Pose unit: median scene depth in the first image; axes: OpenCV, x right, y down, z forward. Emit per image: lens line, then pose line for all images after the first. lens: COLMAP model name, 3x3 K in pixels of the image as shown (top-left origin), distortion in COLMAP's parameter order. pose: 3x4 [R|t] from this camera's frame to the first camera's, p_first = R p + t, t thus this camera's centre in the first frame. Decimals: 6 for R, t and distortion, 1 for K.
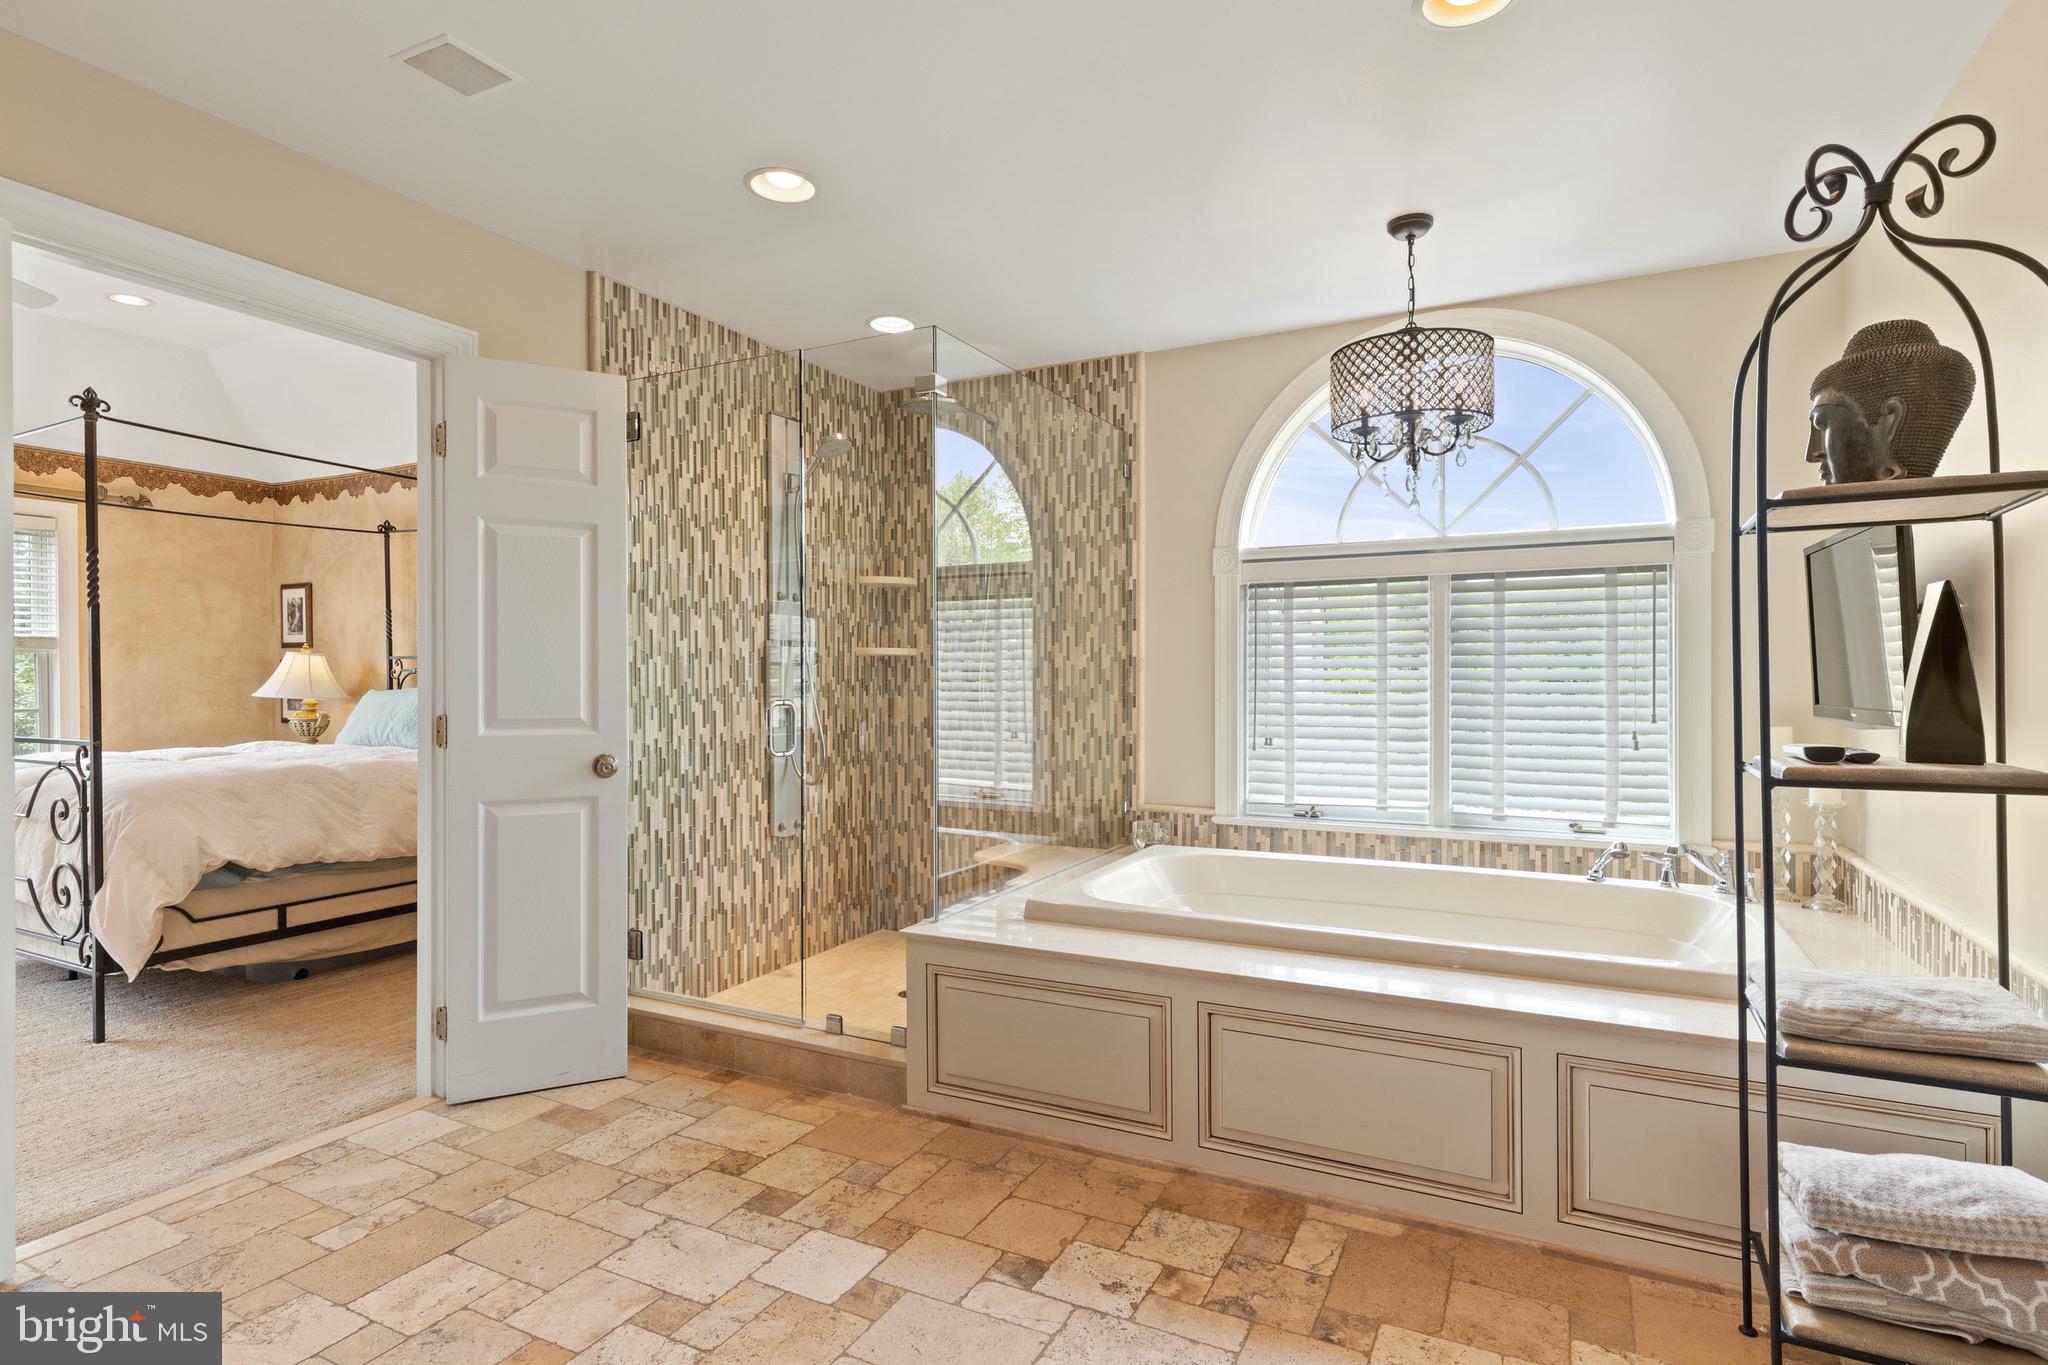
lens RADIAL K [[1059.1, 0, 1031.6], [0, 1059.1, 666.1], [0, 0, 1]] dist [0.005907, 0.000691]
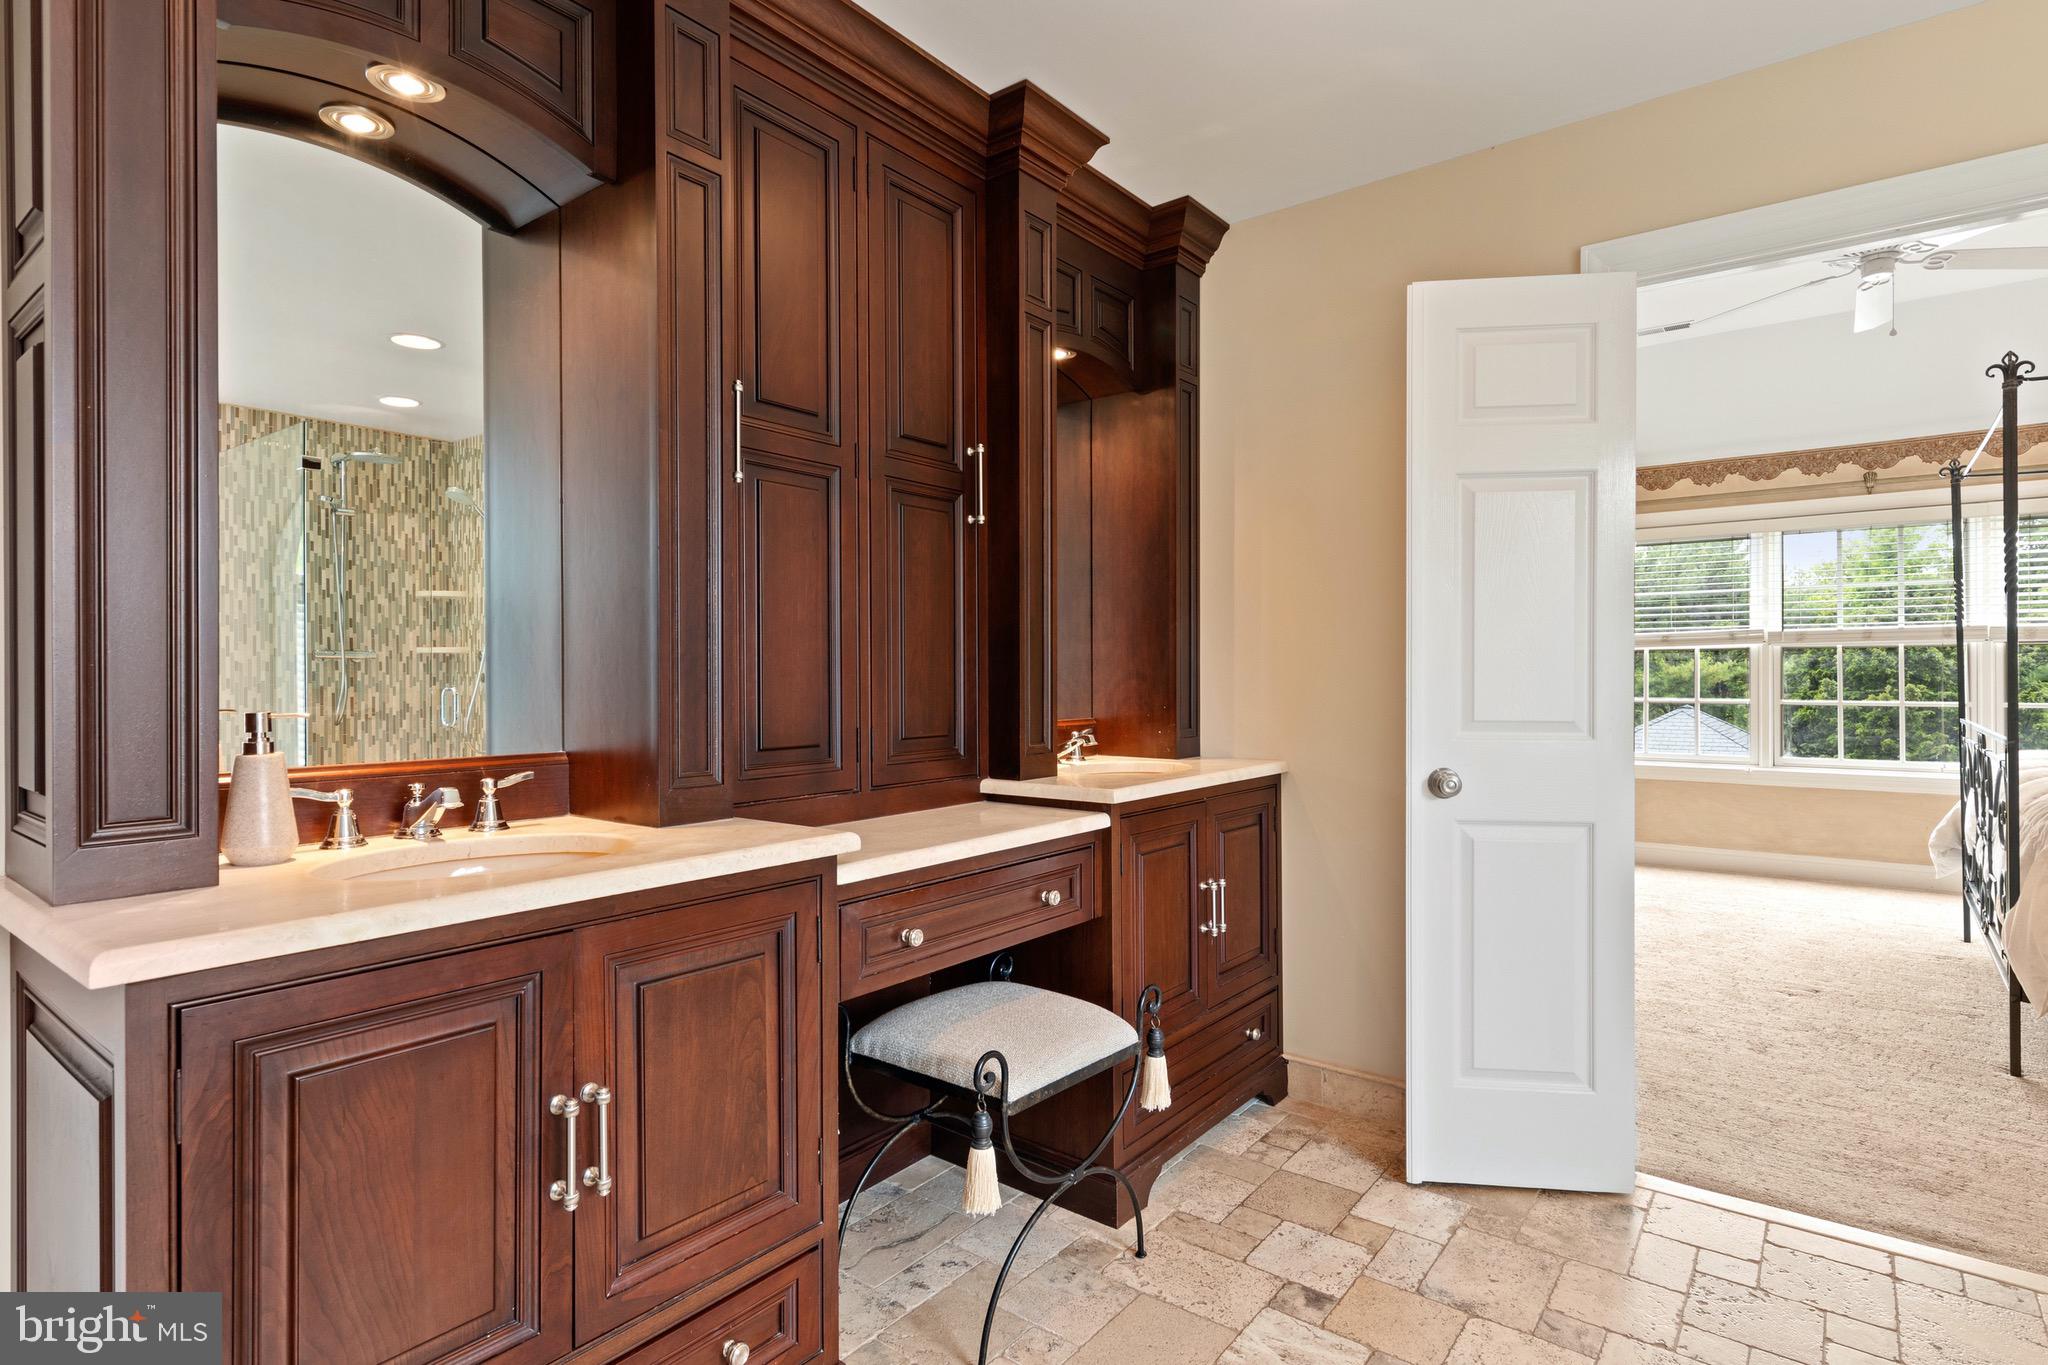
lens RADIAL K [[1059.1, 0, 1032.4], [0, 1059.1, 666.4], [0, 0, 1]] dist [0.005907, 0.000691]
pose [[-0.217837, -0.005003, -0.975972, 0.280517], [0.014302, 0.999863, -0.008318, 0.003798], [0.975880, -0.015770, -0.217736, 0.578921]]
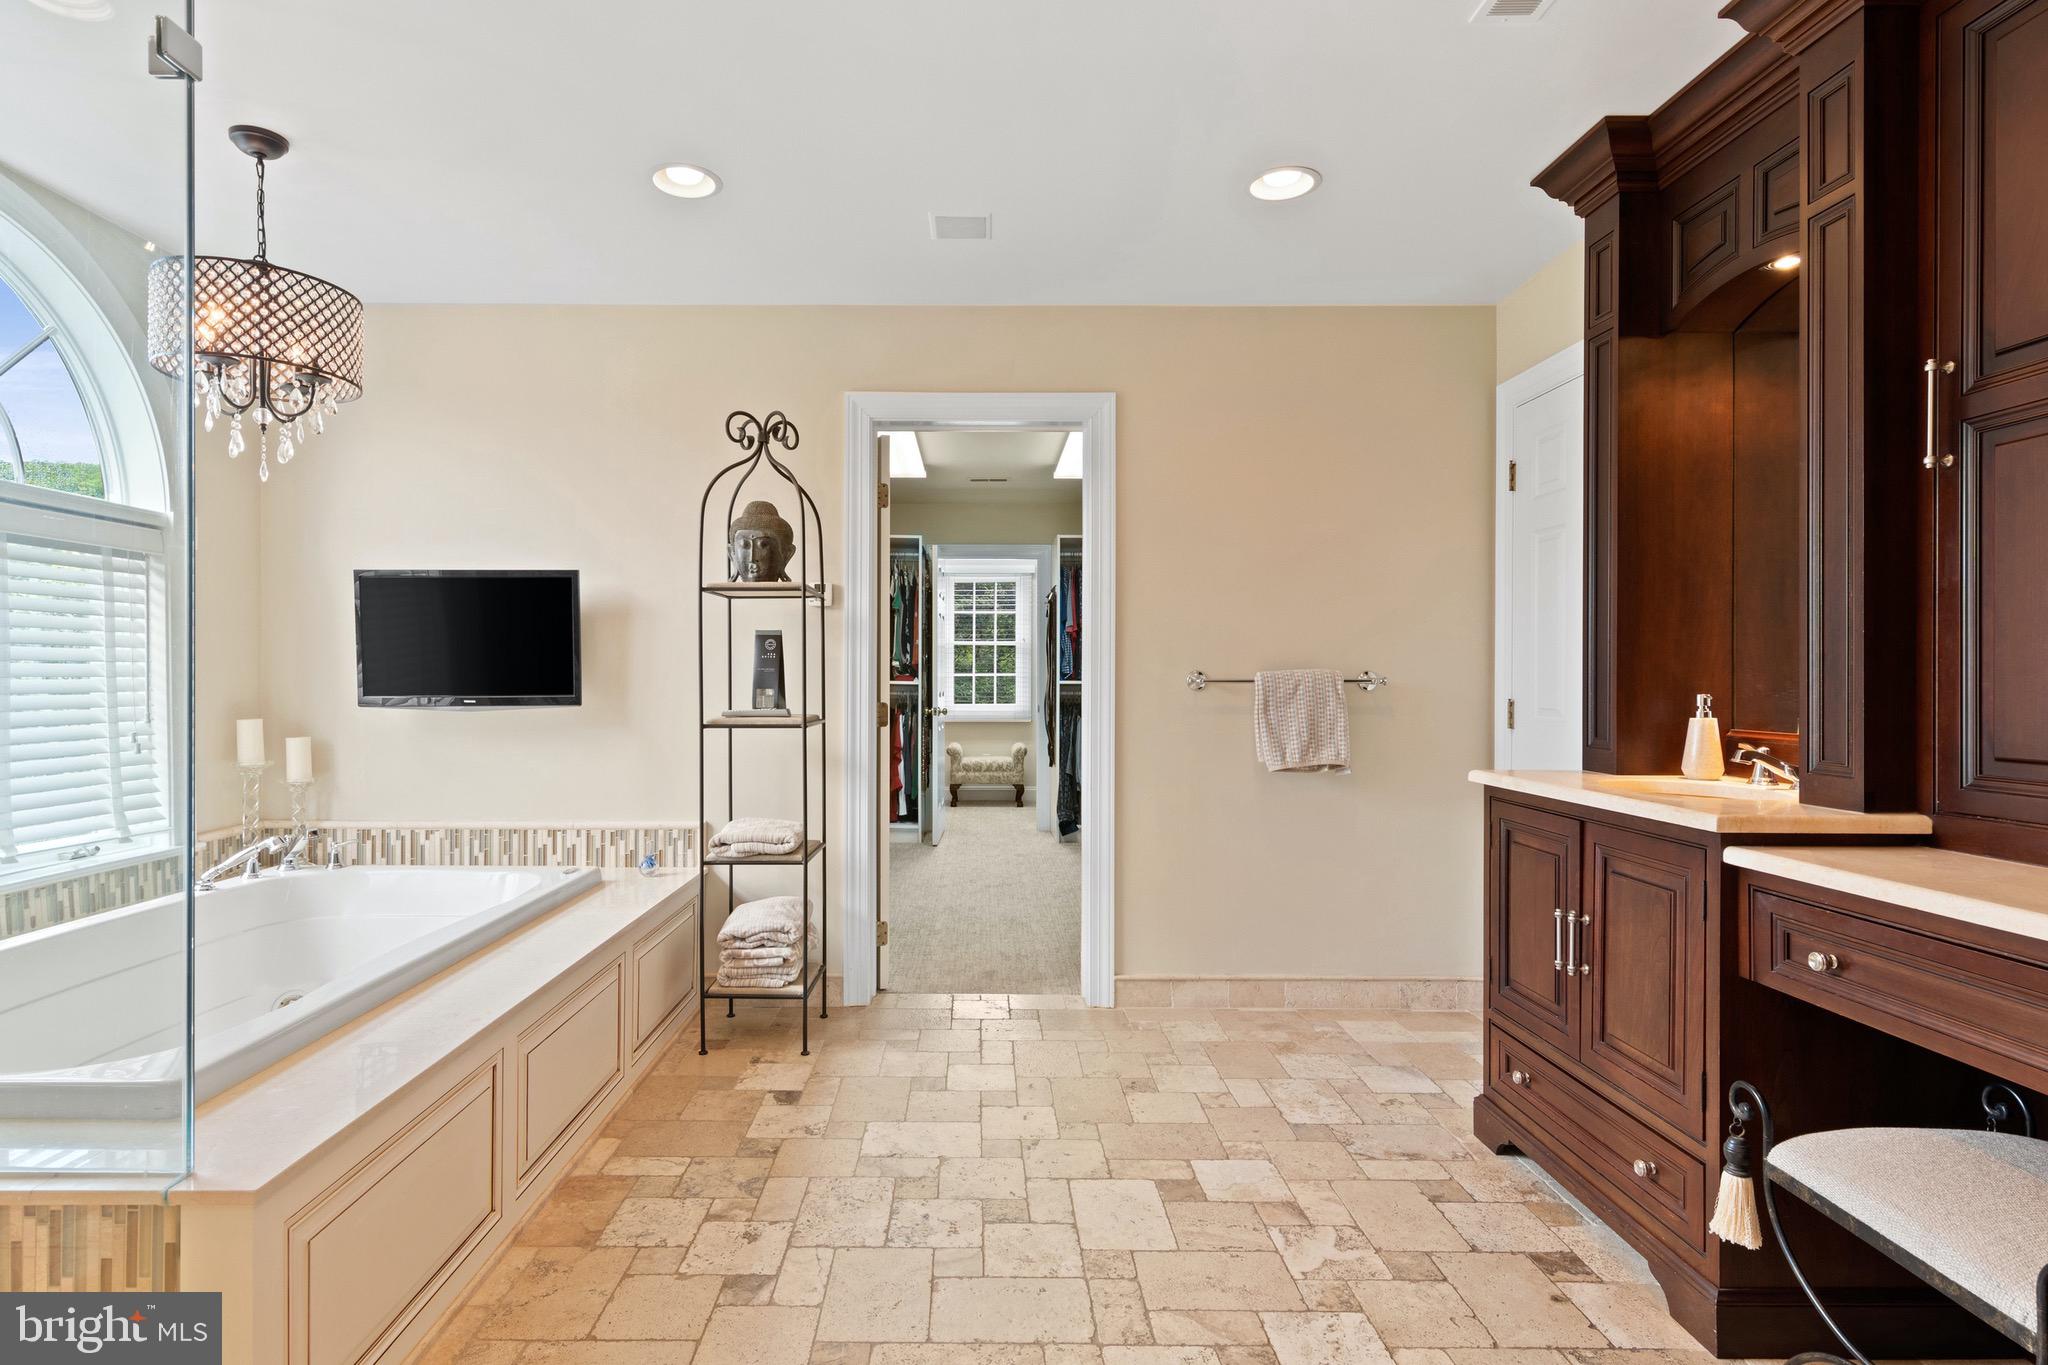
lens RADIAL K [[1059.1, 0, 1027.0], [0, 1059.1, 678.3], [0, 0, 1]] dist [0.005907, 0.000691]
pose [[-0.486086, -0.006551, 0.873886, -0.919246], [-0.008043, 0.999963, 0.003023, 0.008663], [-0.873874, -0.005559, -0.486121, 1.176954]]
